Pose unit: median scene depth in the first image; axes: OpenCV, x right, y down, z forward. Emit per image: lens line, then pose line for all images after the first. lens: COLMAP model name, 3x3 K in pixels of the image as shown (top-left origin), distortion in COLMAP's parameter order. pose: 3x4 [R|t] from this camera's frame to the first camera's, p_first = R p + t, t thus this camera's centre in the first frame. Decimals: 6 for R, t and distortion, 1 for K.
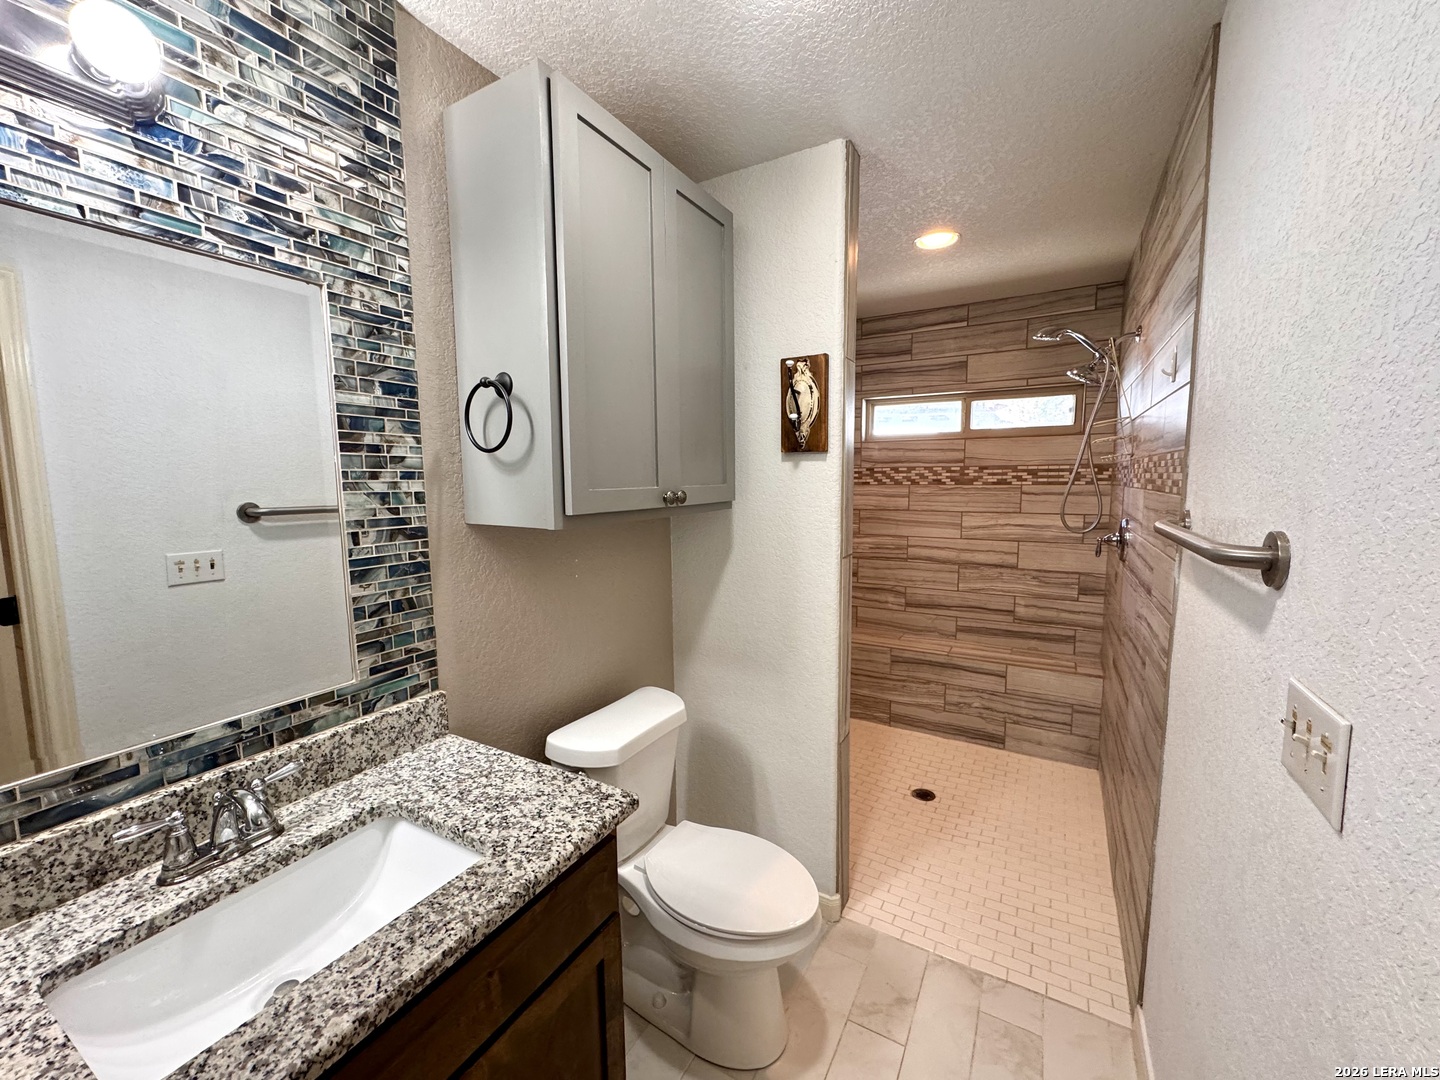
lens RADIAL K [[572.4, 0, 721.8], [0, 572.4, 539.2], [0, 0, 1]] dist [-0.002454, -0.000022]
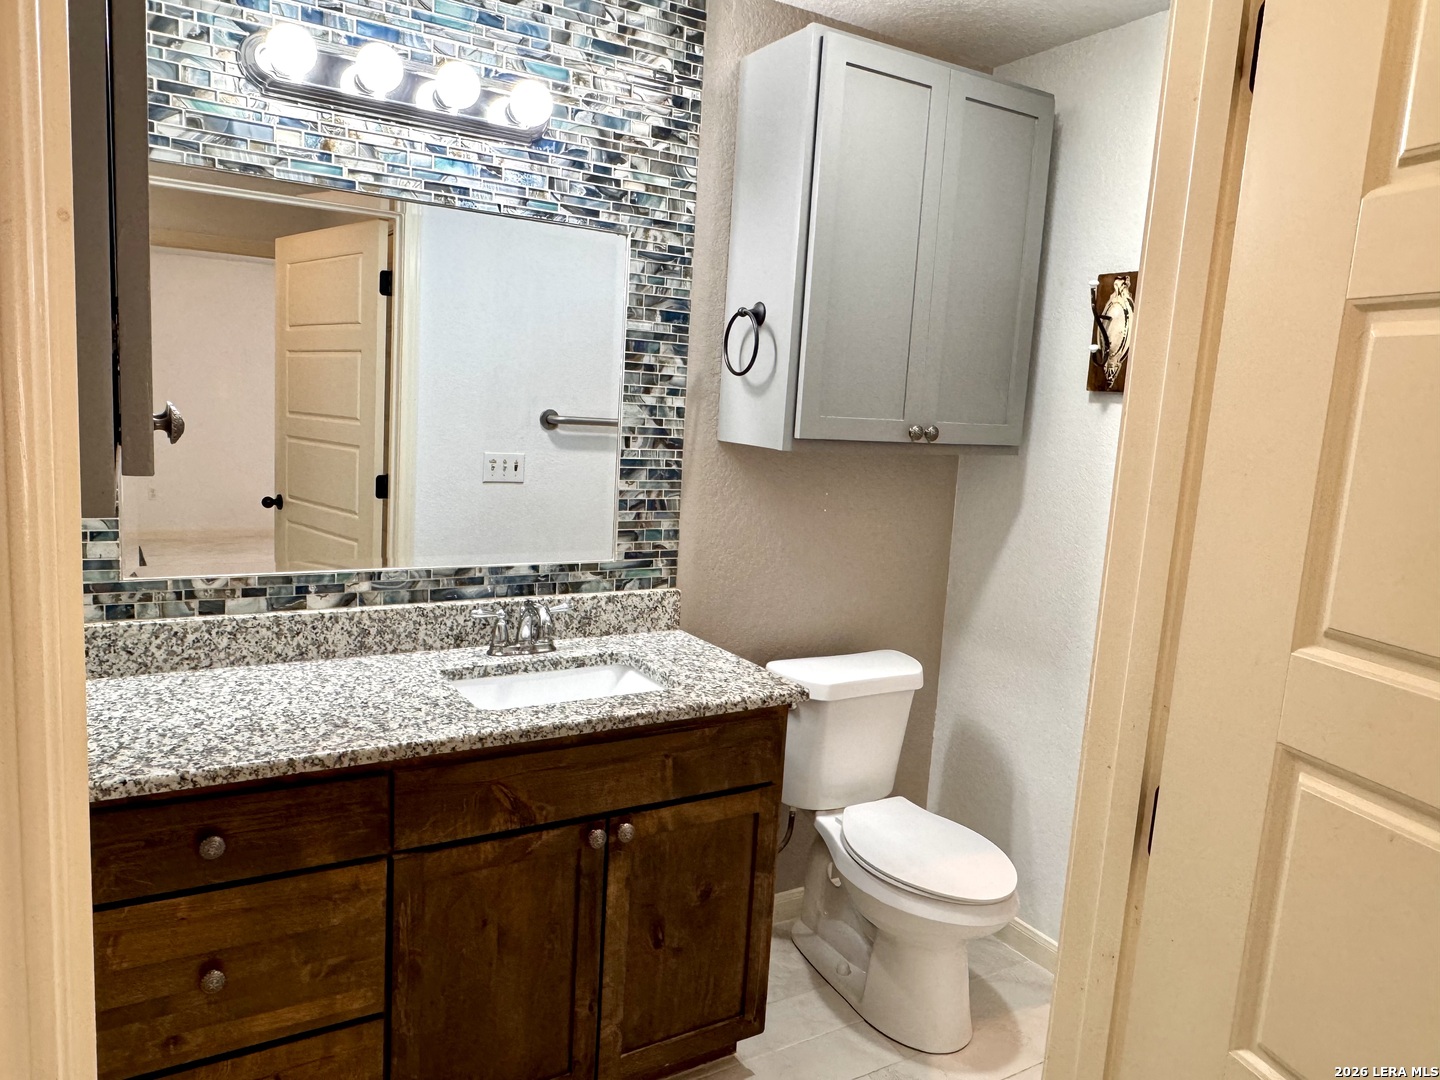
lens RADIAL K [[994.6, 0, 718.4], [0, 994.6, 530.7], [0, 0, 1]] dist [0.018930, -0.021742]
pose [[0.871051, 0.125637, -0.474852, 0.583916], [-0.119857, 0.991878, 0.042571, 0.077225], [0.476344, 0.019833, 0.879035, -0.800659]]
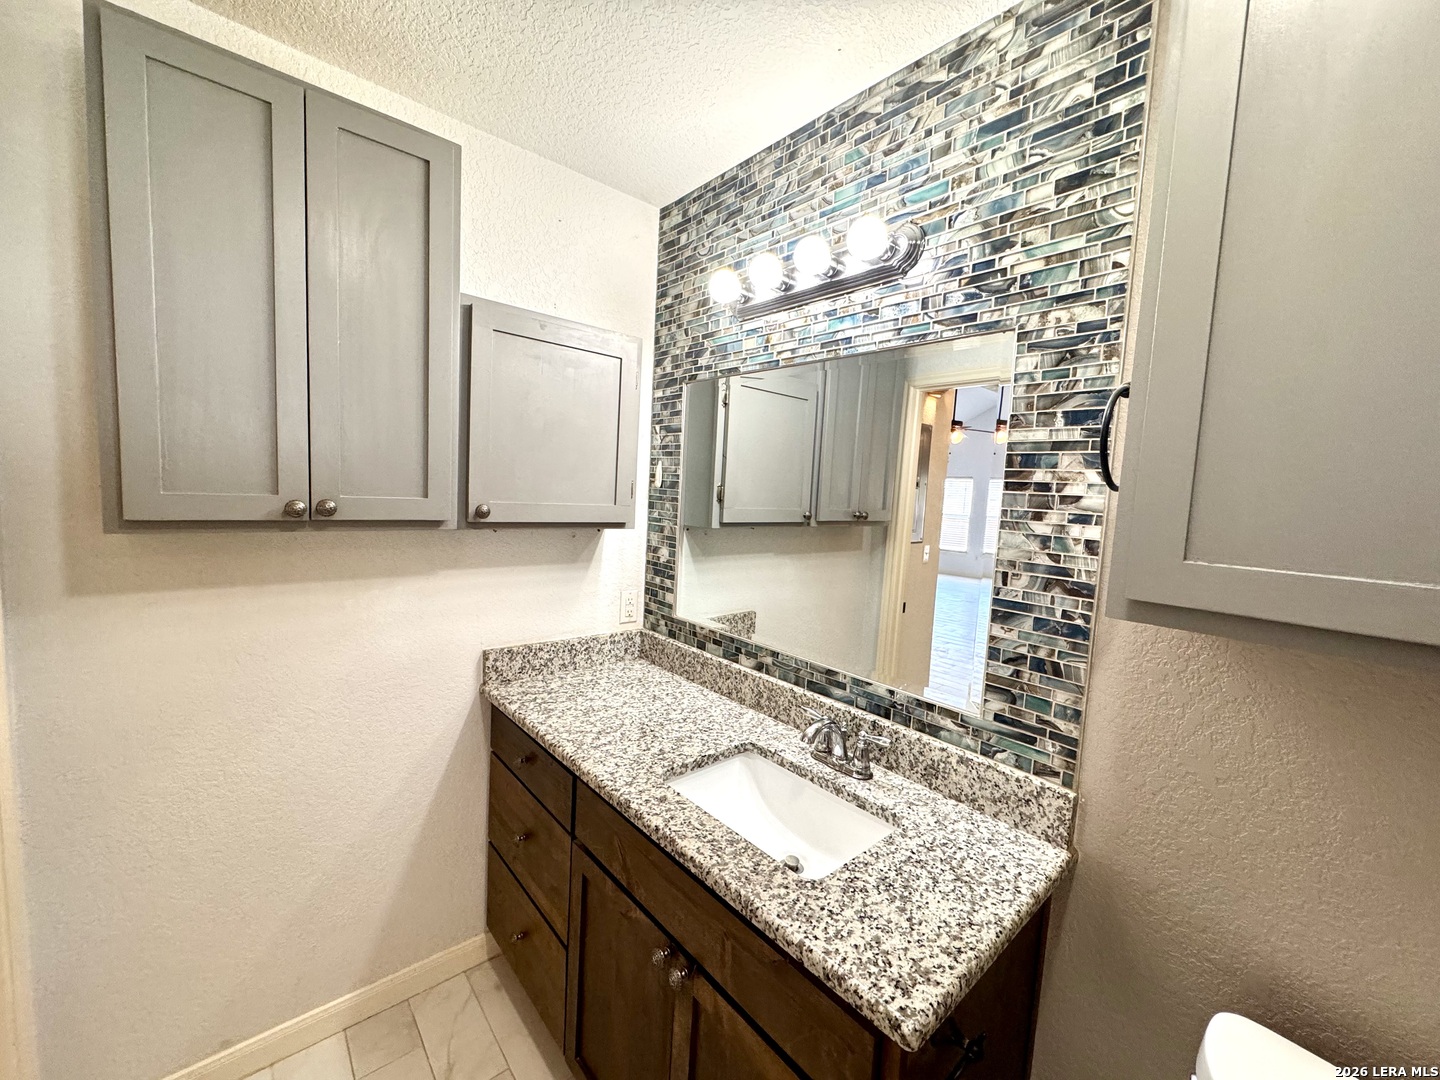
lens RADIAL K [[572.4, 0, 716.4], [0, 572.4, 539.8], [0, 0, 1]] dist [-0.002454, -0.000022]
pose [[-0.336536, 0.075745, -0.938619, 0.471072], [-0.148607, 0.979997, 0.132367, -0.131222], [0.929870, 0.184032, -0.318549, 0.903830]]
